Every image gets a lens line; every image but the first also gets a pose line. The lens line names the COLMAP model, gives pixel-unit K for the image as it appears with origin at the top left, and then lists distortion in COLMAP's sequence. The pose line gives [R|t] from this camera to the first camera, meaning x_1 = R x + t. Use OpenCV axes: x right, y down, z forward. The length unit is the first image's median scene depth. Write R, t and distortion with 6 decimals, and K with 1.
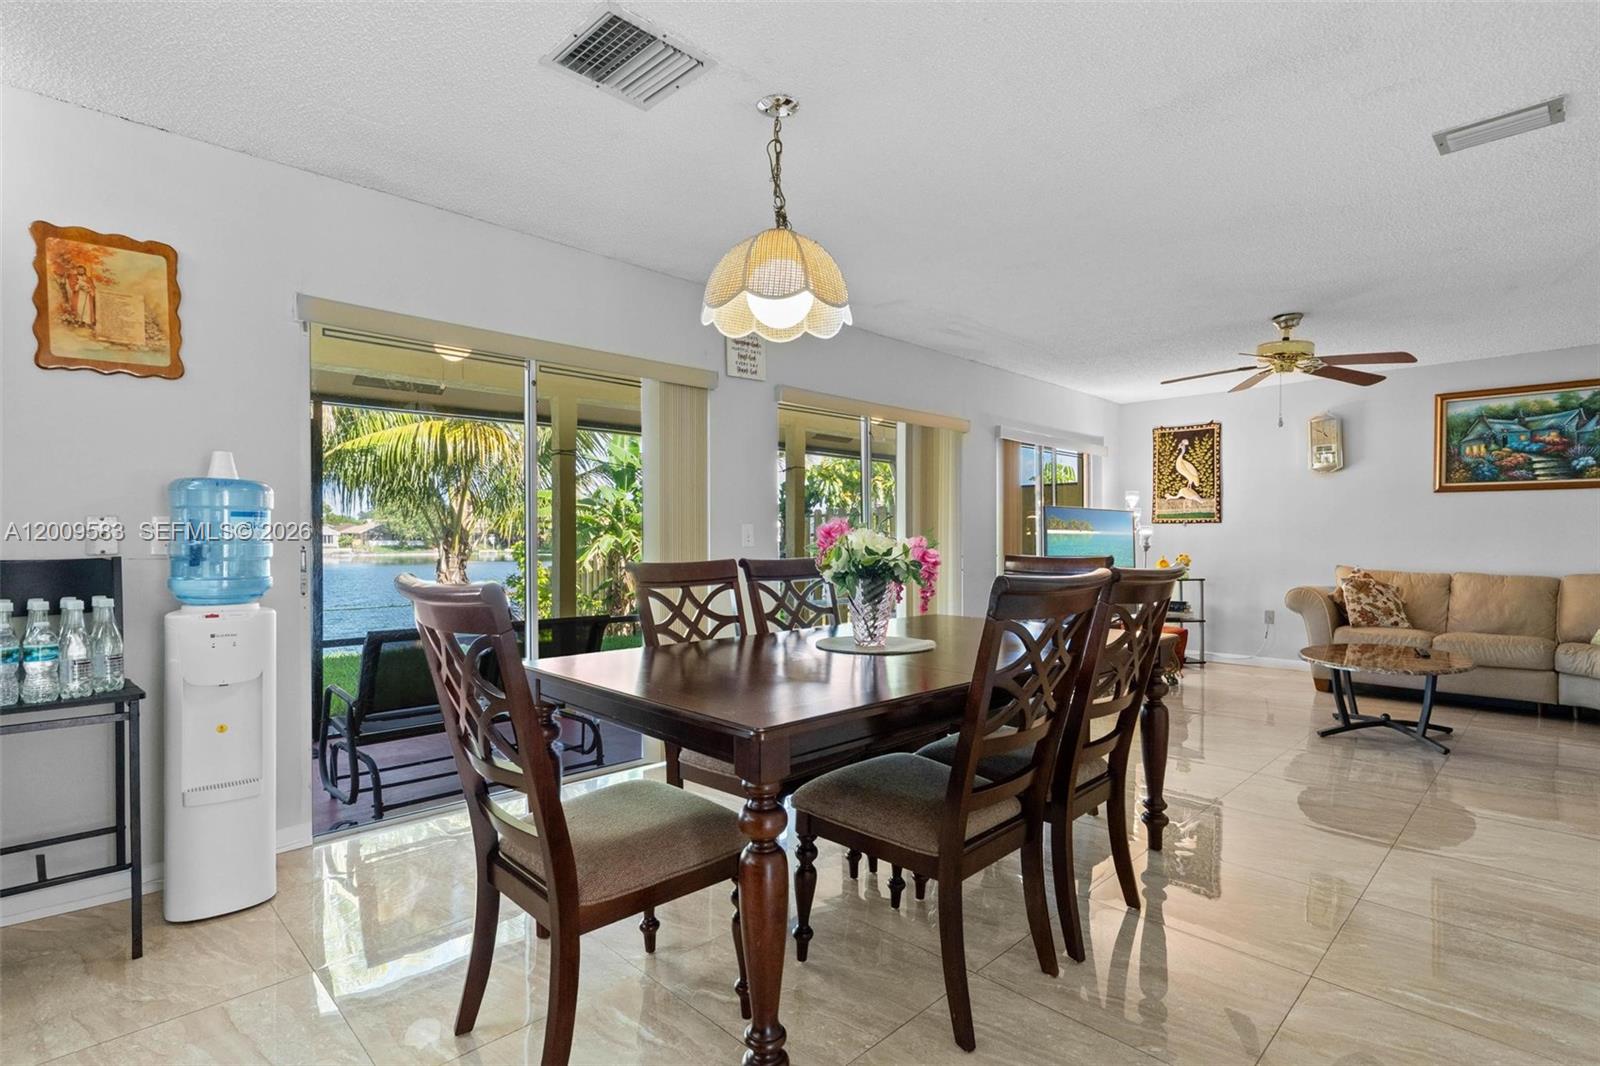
lens RADIAL K [[774.7, 0, 793.6], [0, 774.7, 558.3], [0, 0, 1]] dist [-0.002848, -0.000471]
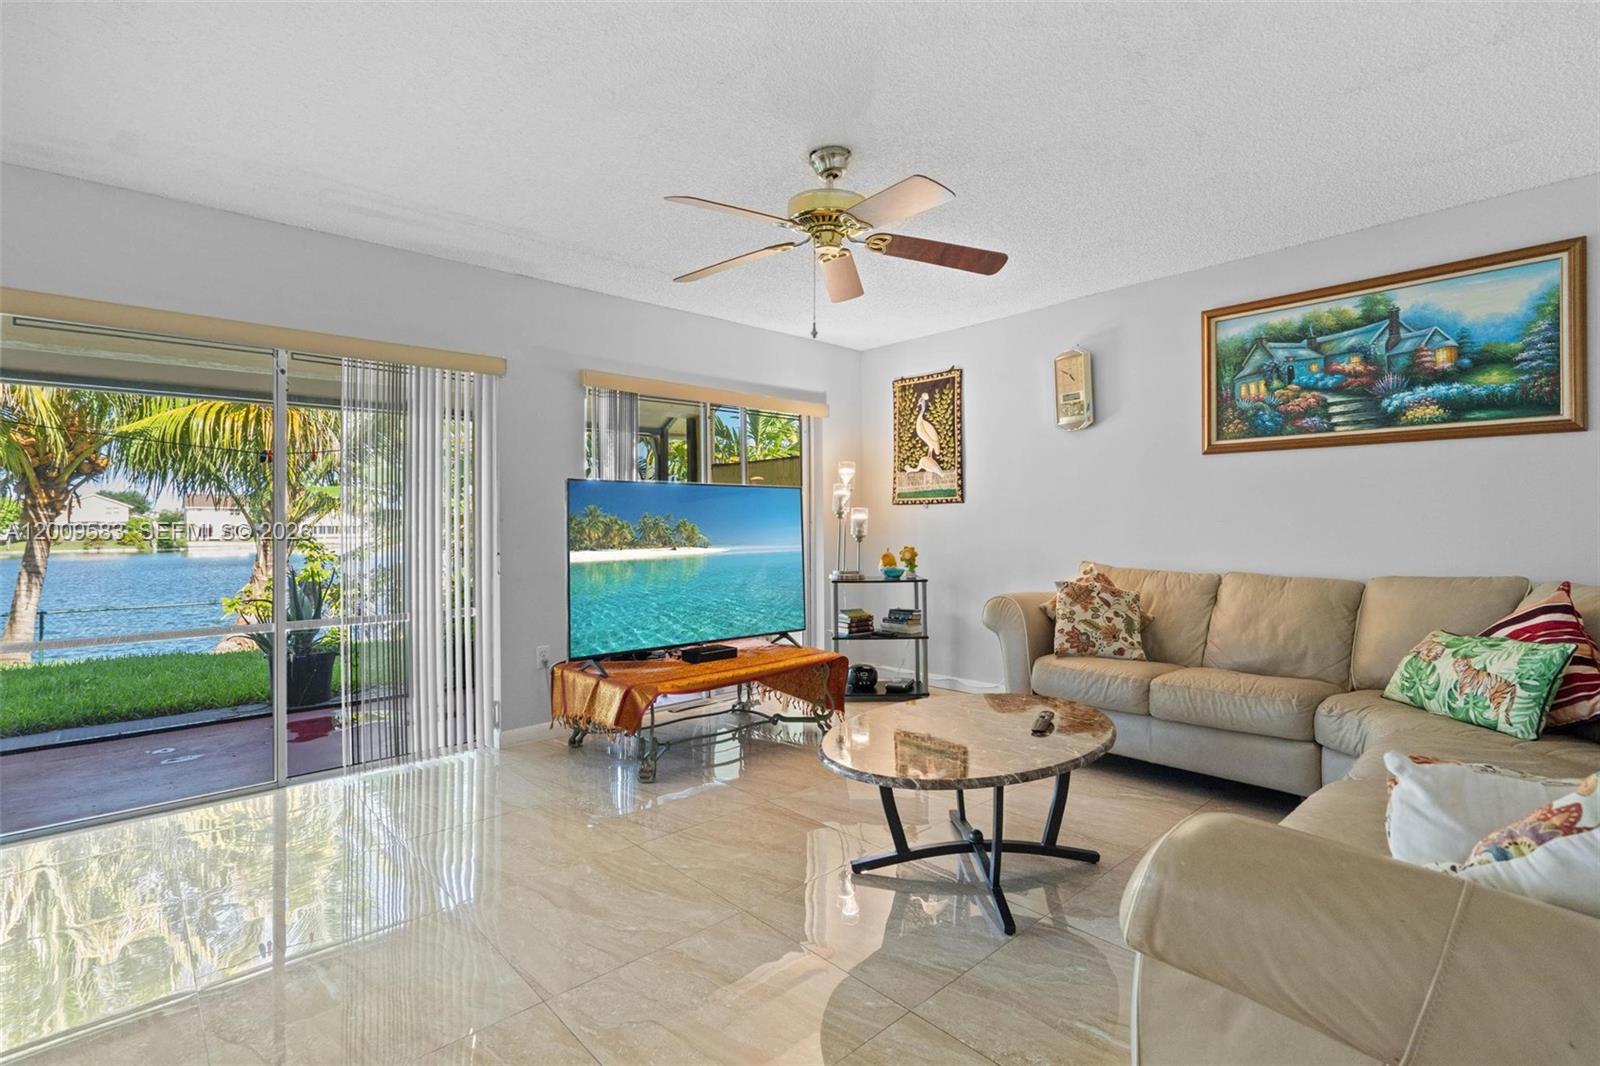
lens RADIAL K [[748.5, 0, 800.0], [0, 748.5, 533.0], [0, 0, 1]] dist [0.002055, 0.001056]
pose [[0.999634, -0.008656, -0.025612, 0.510503], [0.008260, 0.999845, -0.015525, -0.008874], [0.025742, 0.015308, 0.999551, 0.344721]]
